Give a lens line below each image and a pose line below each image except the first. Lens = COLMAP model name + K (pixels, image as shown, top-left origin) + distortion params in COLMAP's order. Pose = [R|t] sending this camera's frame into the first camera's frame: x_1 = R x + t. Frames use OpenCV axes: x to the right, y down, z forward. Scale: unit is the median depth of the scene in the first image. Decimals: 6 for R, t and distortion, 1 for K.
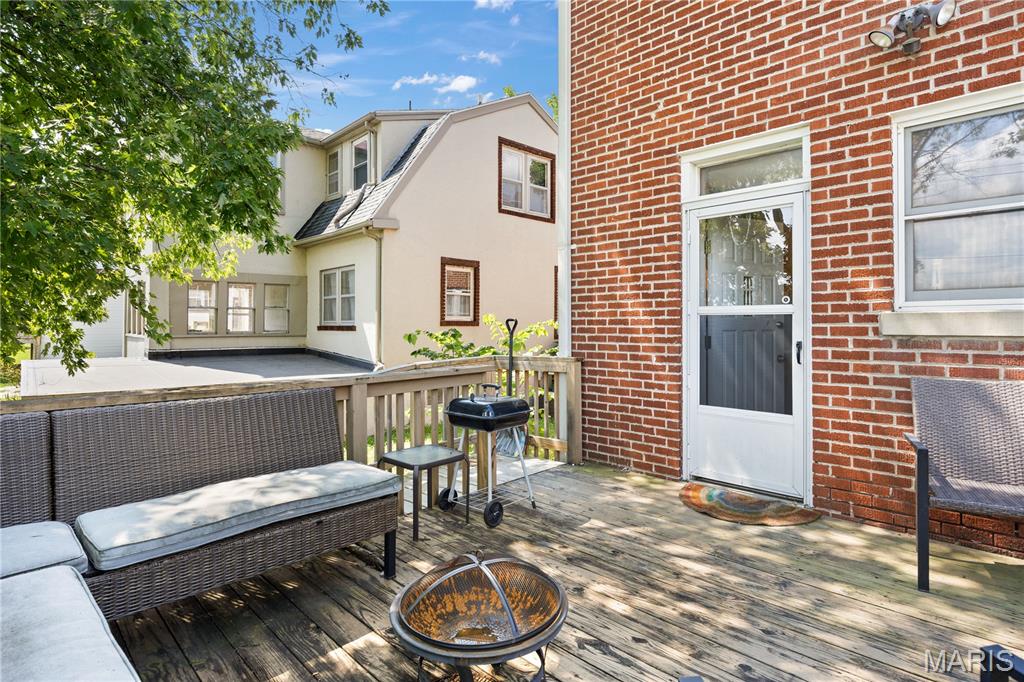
lens RADIAL K [[539.8, 0, 512.8], [0, 539.8, 334.5], [0, 0, 1]] dist [-0.001234, 0.001201]
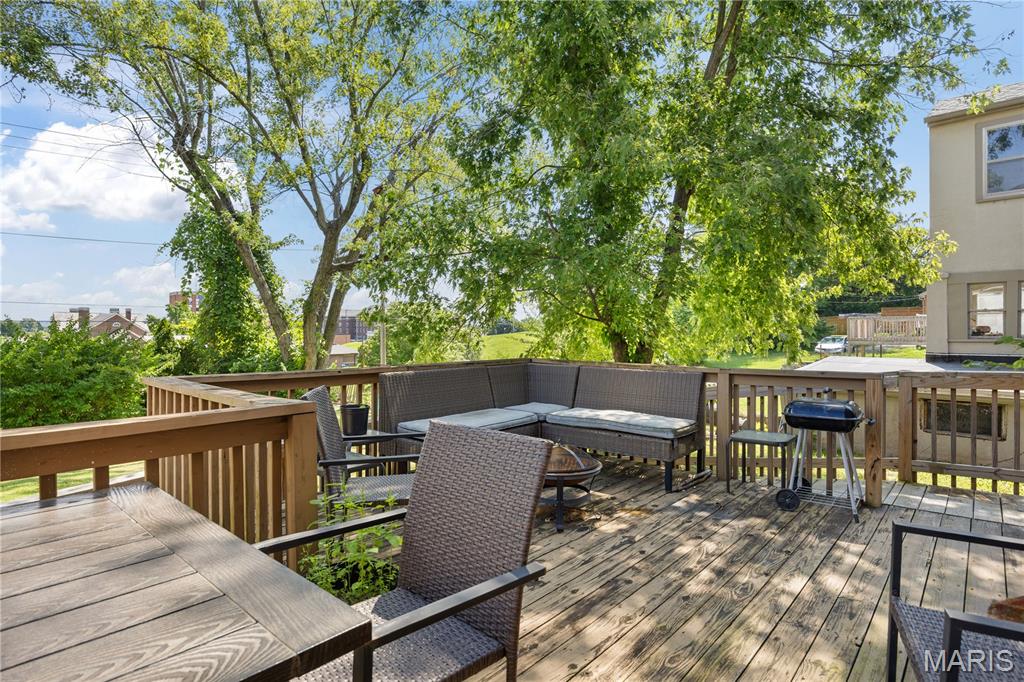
lens RADIAL K [[539.8, 0, 512.4], [0, 539.8, 338.6], [0, 0, 1]] dist [-0.001234, 0.001201]
pose [[0.039351, 0.013805, -0.999130, 1.331964], [-0.010607, 0.999854, 0.013397, -0.015519], [0.999169, 0.010071, 0.039491, 0.476575]]
